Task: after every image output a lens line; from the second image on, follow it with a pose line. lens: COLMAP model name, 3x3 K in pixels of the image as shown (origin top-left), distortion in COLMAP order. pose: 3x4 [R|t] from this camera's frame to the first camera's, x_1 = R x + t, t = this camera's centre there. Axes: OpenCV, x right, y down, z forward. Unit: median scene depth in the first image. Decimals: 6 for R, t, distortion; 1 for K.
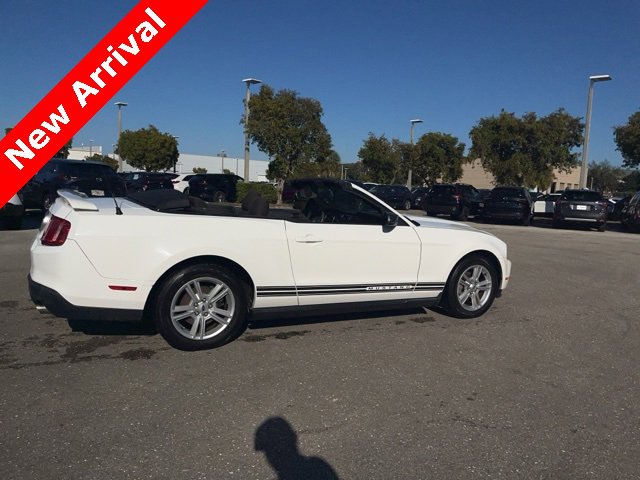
lens RADIAL K [[477.5, 0, 331.5], [0, 477.5, 236.0], [0, 0, 1]] dist [0.054033, -0.071523]
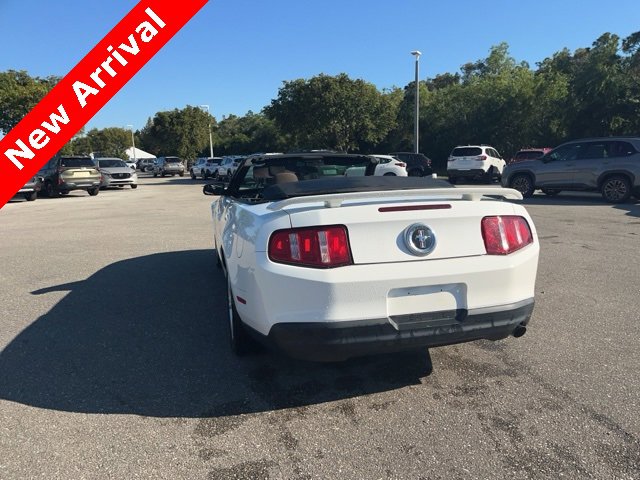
lens RADIAL K [[477.1, 0, 328.1], [0, 477.1, 241.8], [0, 0, 1]] dist [0.052973, -0.070464]
pose [[0.240710, -0.219454, 0.945462, -0.956259], [0.137792, 0.971964, 0.190524, -0.129437], [-0.960766, 0.084416, 0.264201, 0.738554]]
